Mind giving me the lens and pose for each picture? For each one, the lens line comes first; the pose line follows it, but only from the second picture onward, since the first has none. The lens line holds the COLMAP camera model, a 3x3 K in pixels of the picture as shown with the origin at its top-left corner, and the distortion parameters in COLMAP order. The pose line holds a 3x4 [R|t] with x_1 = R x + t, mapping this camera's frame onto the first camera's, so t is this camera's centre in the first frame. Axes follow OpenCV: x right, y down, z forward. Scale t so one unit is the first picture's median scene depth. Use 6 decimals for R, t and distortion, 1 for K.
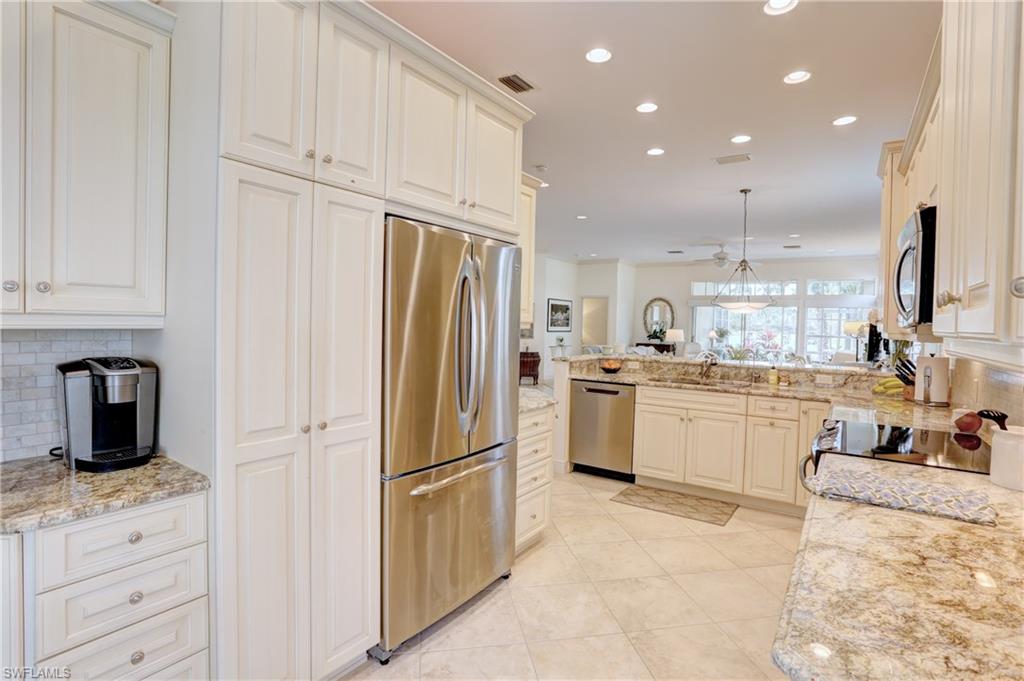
lens RADIAL K [[506.0, 0, 520.9], [0, 506.0, 333.8], [0, 0, 1]] dist [-0.030691, 0.007410]
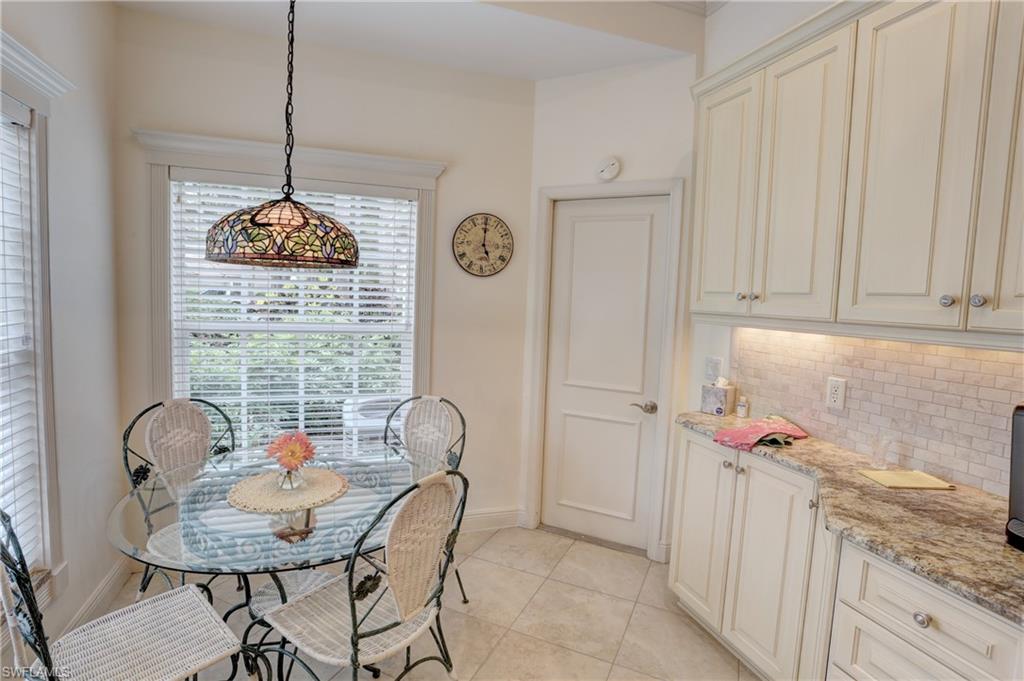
lens RADIAL K [[506.0, 0, 521.1], [0, 506.0, 343.9], [0, 0, 1]] dist [-0.030691, 0.007410]
pose [[-0.595755, 0.023091, -0.802834, 0.101506], [-0.075372, 0.993568, 0.084508, -0.016622], [0.799622, 0.110857, -0.590182, 0.449633]]
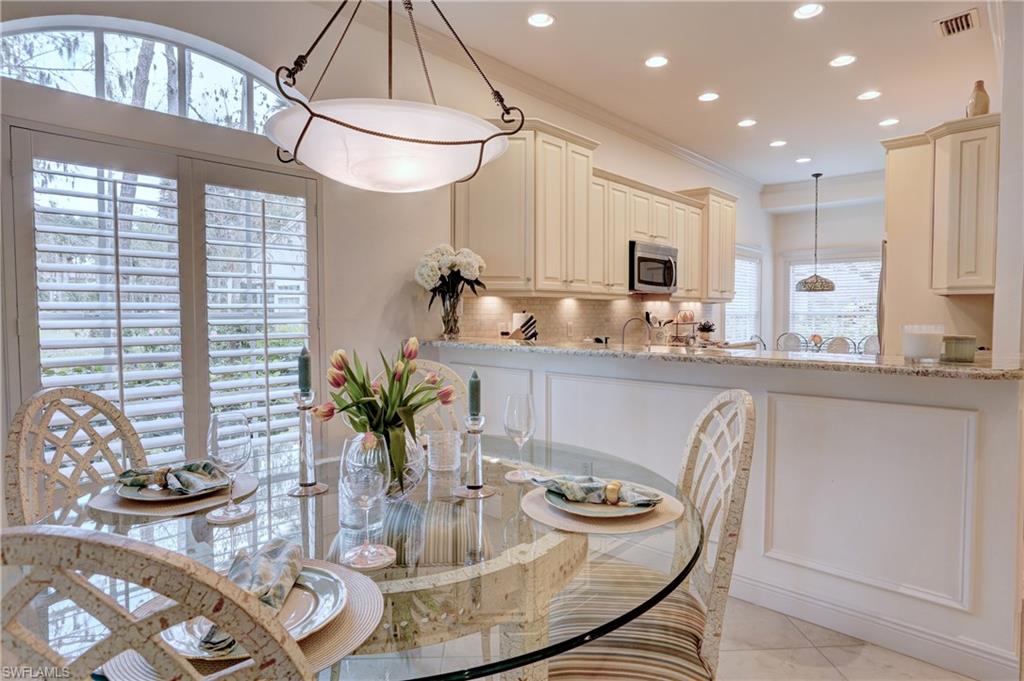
lens RADIAL K [[549.8, 0, 513.1], [0, 549.8, 333.2], [0, 0, 1]] dist [0.007888, 0.000939]
pose [[-0.990375, -0.025828, 0.135978, 0.650110], [-0.017294, 0.997827, 0.063572, 0.012287], [-0.137324, 0.060609, -0.988670, 2.055750]]
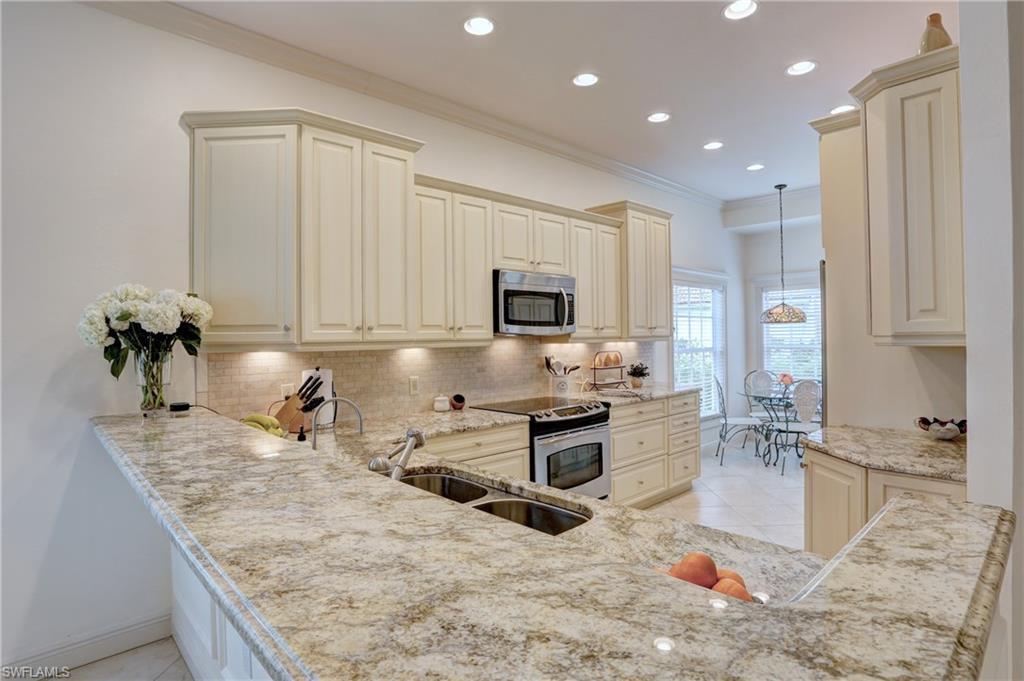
lens RADIAL K [[506.0, 0, 512.7], [0, 506.0, 339.8], [0, 0, 1]] dist [-0.030691, 0.007410]
pose [[-0.974257, -0.007538, 0.225312, 0.306928], [0.000179, 0.999415, 0.034212, -0.032569], [-0.225438, 0.033371, -0.973686, 1.602607]]
